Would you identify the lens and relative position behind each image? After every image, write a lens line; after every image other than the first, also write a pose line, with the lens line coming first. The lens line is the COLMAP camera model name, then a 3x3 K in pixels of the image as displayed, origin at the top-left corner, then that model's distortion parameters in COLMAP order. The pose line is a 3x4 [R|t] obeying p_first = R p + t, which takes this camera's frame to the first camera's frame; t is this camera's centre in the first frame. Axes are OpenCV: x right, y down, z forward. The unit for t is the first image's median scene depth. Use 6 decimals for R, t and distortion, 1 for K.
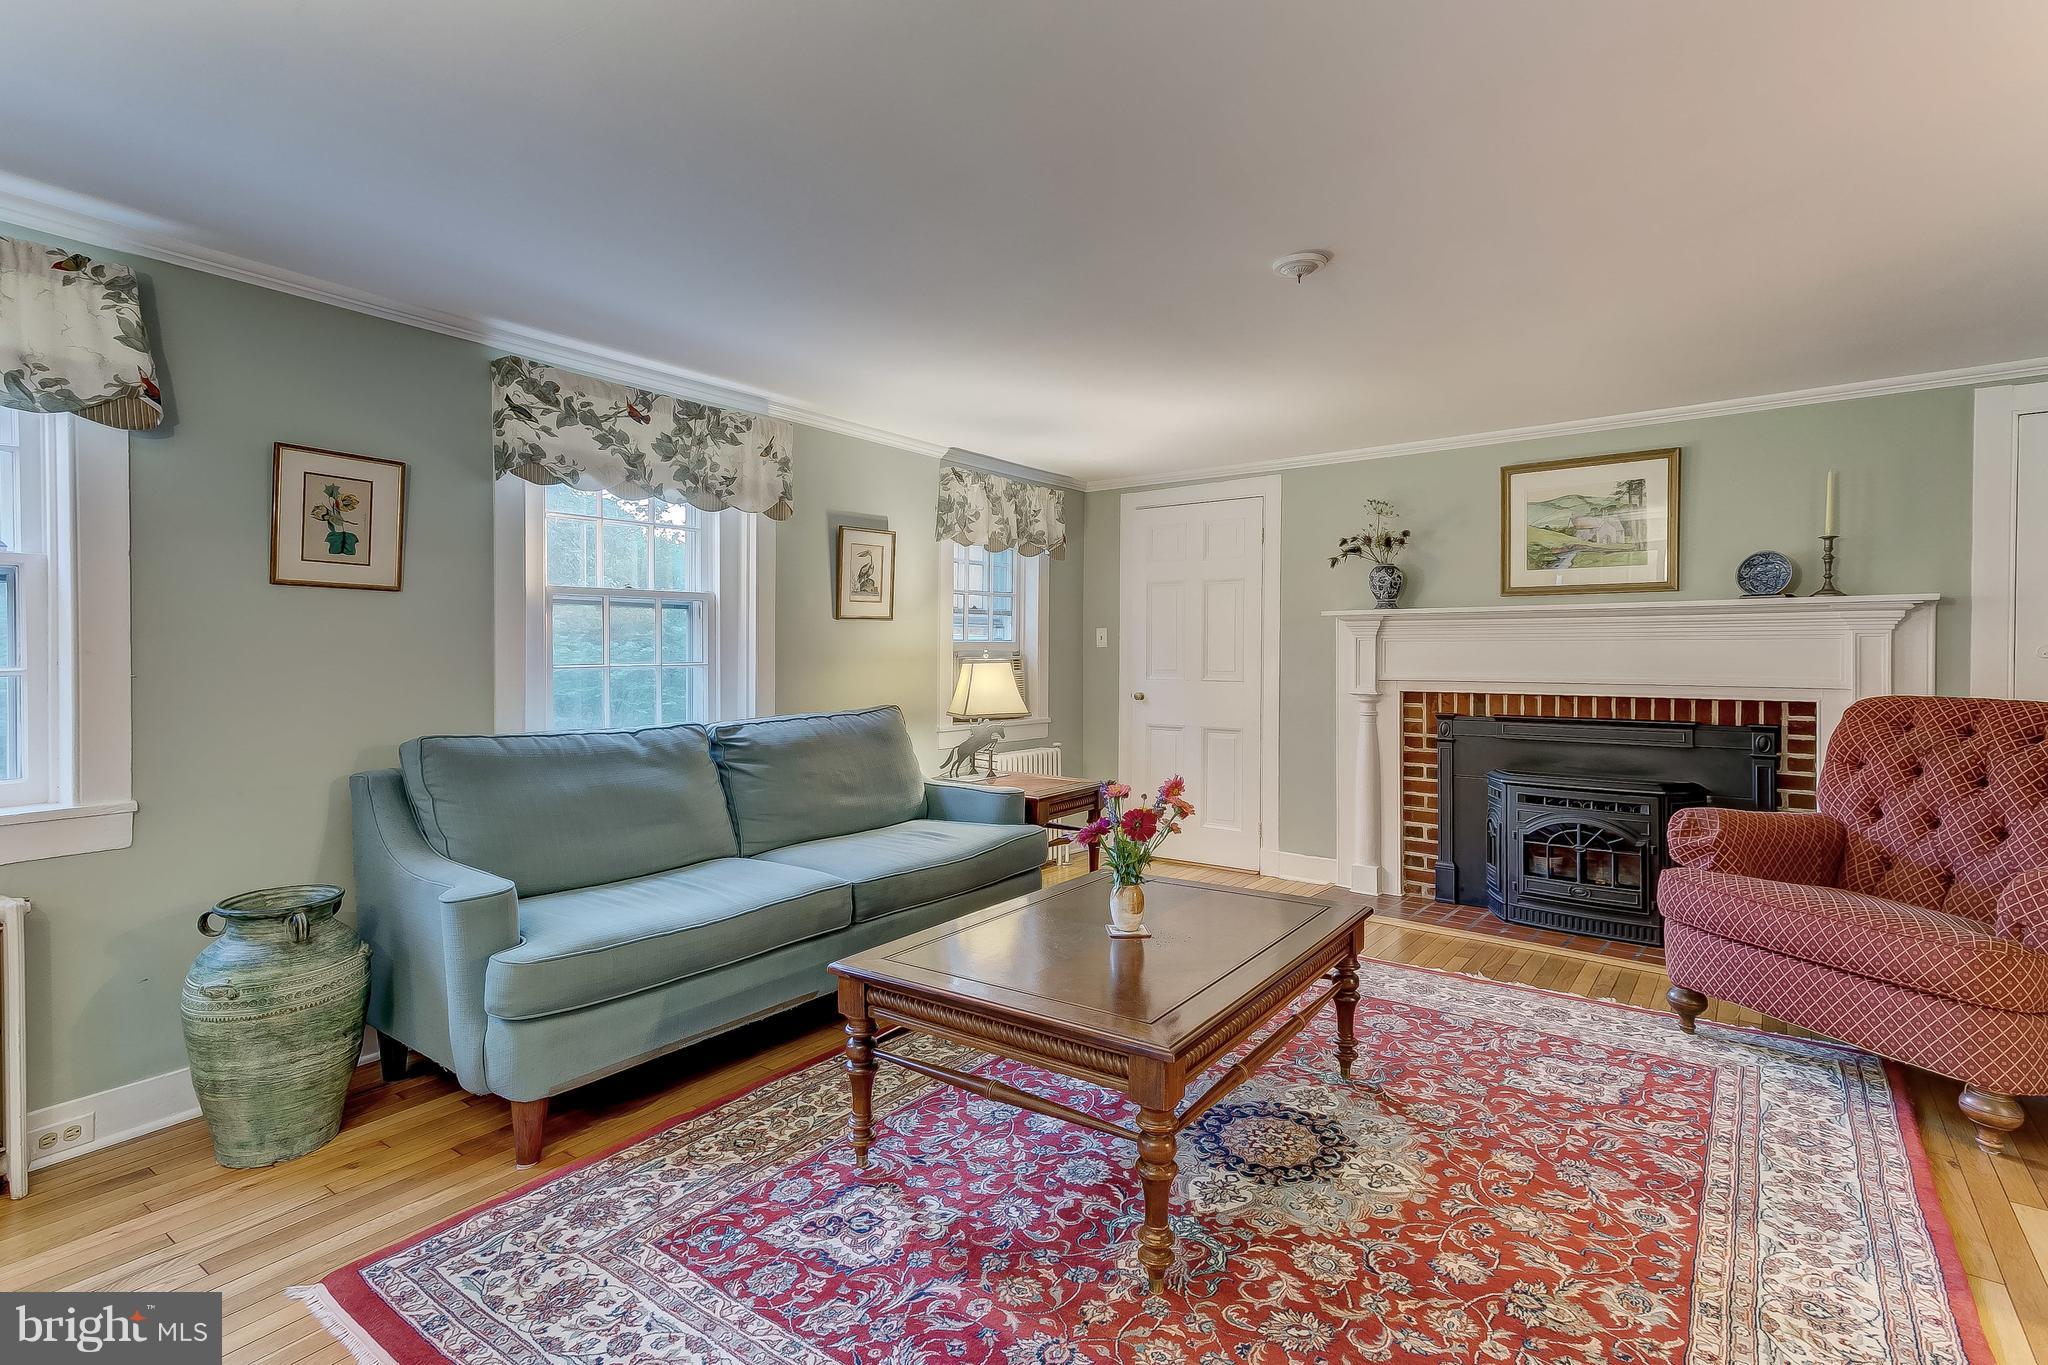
lens RADIAL K [[1010.7, 0, 1000.0], [0, 1010.7, 671.6], [0, 0, 1]] dist [0.020923, 0.000954]
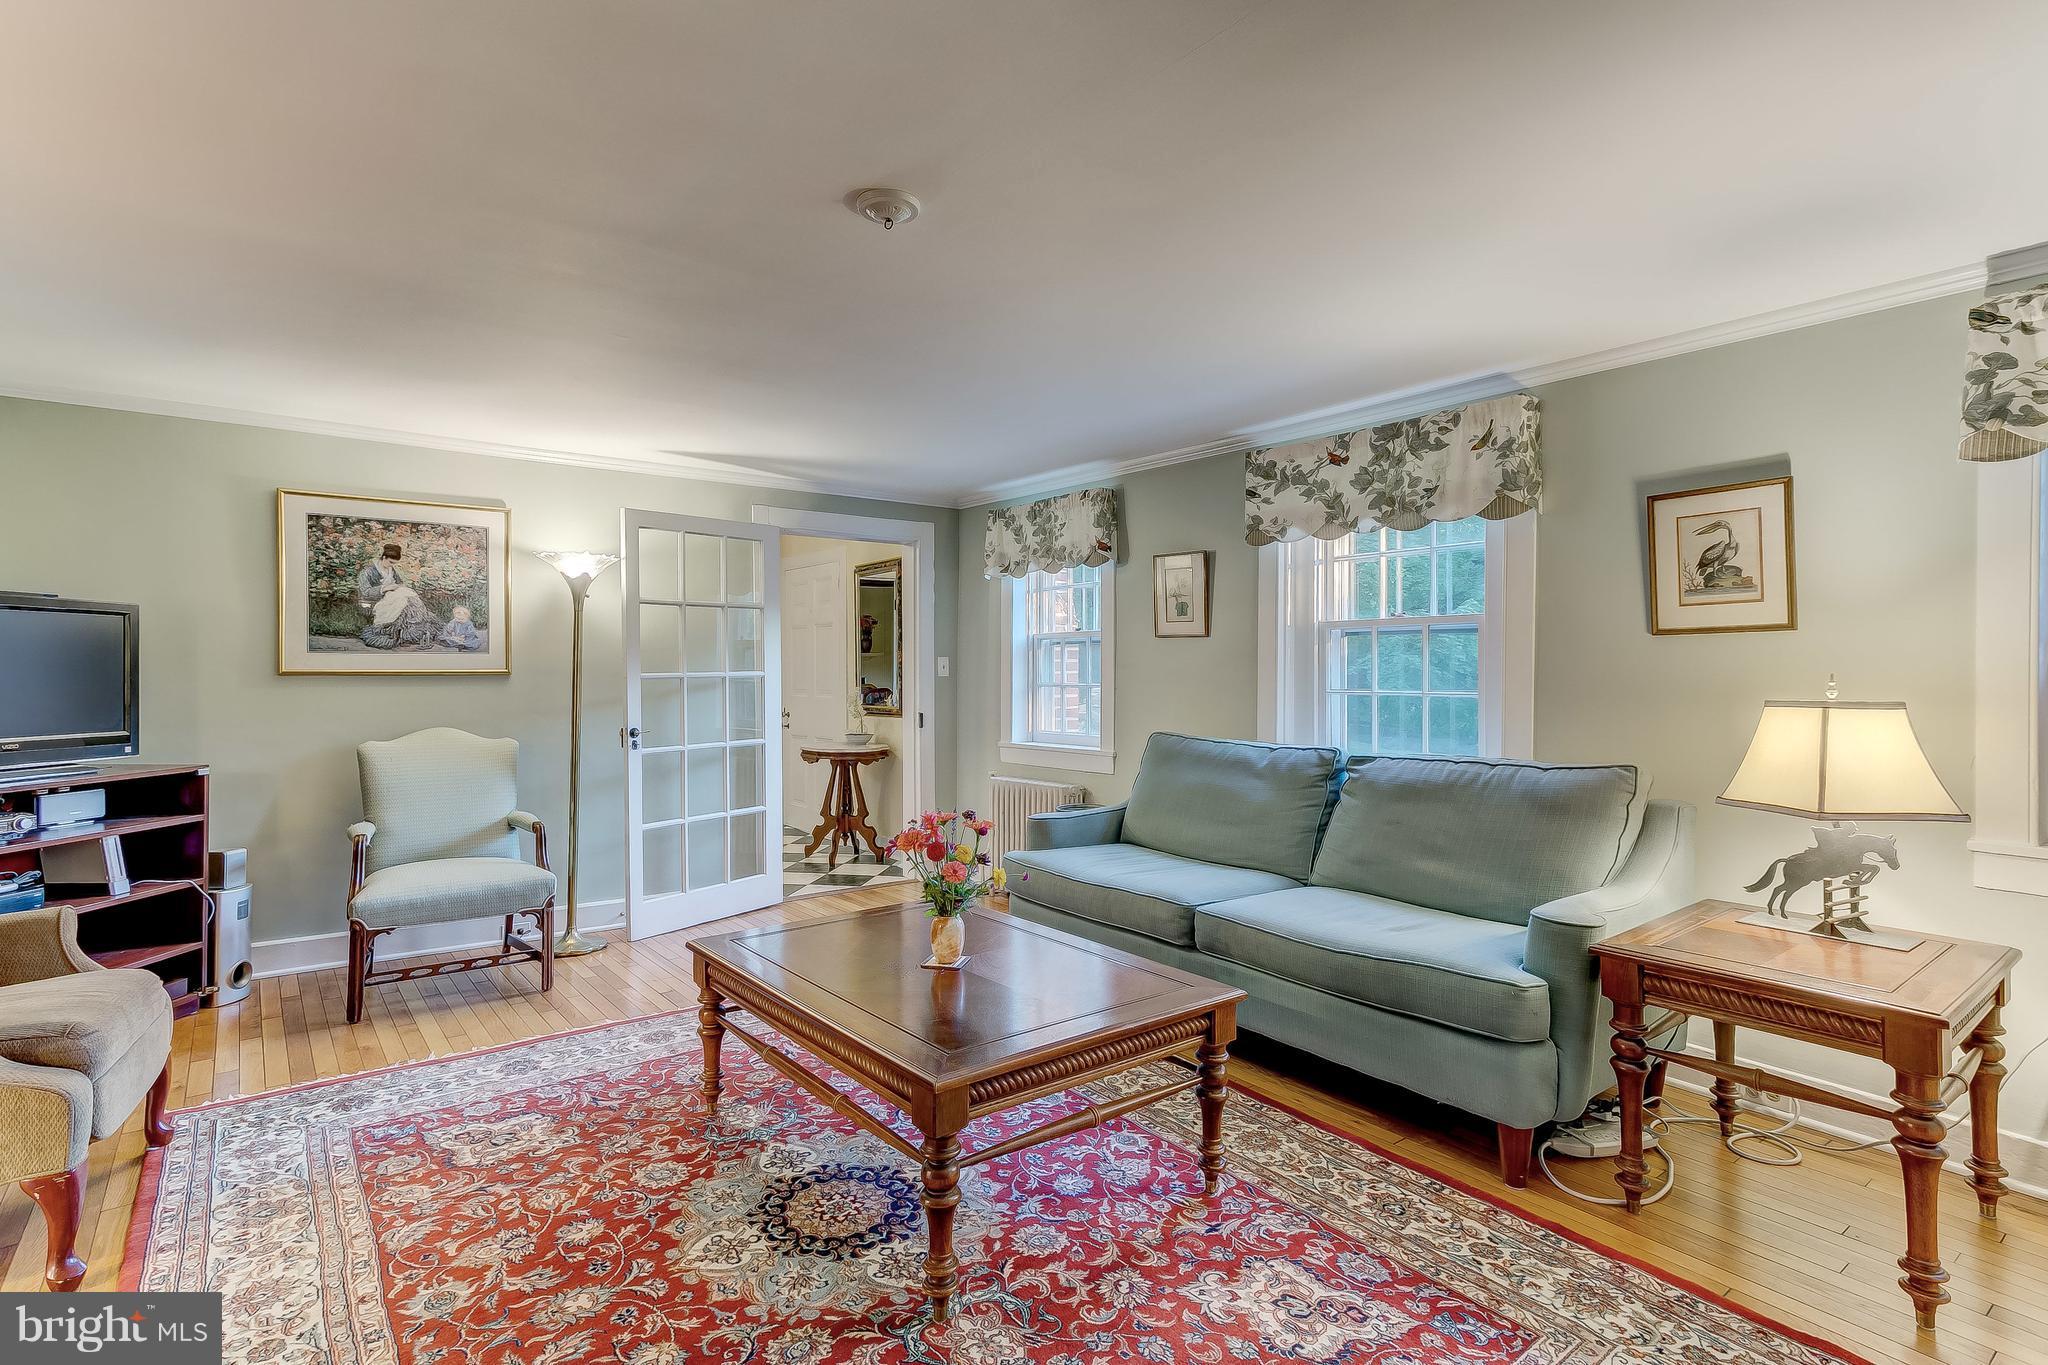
lens RADIAL K [[1010.7, 0, 1000.0], [0, 1010.7, 671.6], [0, 0, 1]] dist [0.020923, 0.000954]
pose [[-0.291599, -0.005735, -0.956524, 0.836808], [-0.027375, 0.999622, 0.002352, -0.022173], [0.956149, 0.026870, -0.291646, 1.055906]]
